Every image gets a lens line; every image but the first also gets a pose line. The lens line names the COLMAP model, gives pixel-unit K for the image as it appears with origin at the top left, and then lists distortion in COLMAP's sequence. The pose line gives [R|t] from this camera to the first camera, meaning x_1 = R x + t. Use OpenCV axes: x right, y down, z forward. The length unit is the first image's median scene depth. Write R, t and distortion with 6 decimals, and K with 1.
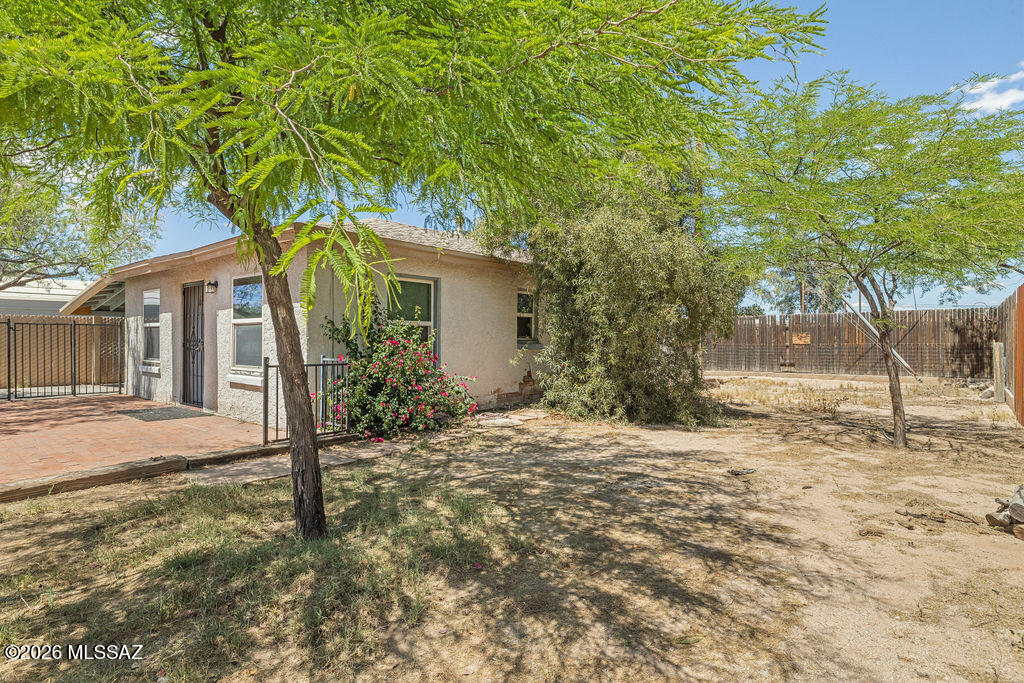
lens RADIAL K [[555.8, 0, 500.6], [0, 555.8, 341.2], [0, 0, 1]] dist [-0.002100, -0.001263]
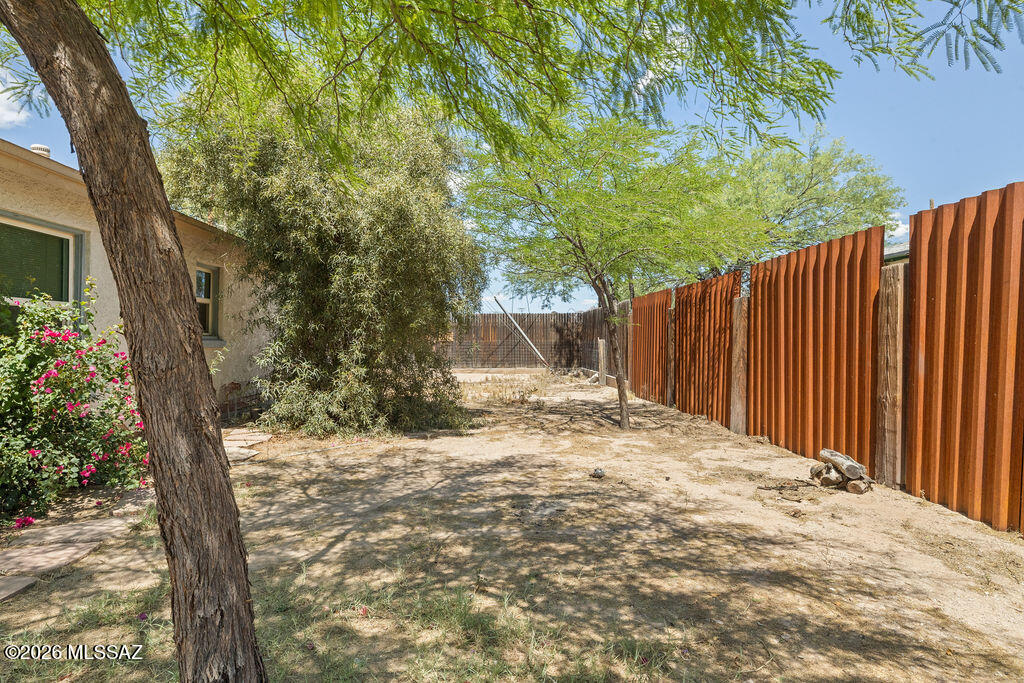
lens RADIAL K [[555.8, 0, 500.6], [0, 555.8, 341.2], [0, 0, 1]] dist [-0.002100, -0.001263]
pose [[0.729341, -0.000905, 0.684150, -0.397784], [0.000015, 0.999999, 0.001307, 0.011400], [-0.684150, -0.000943, 0.729340, 0.505518]]
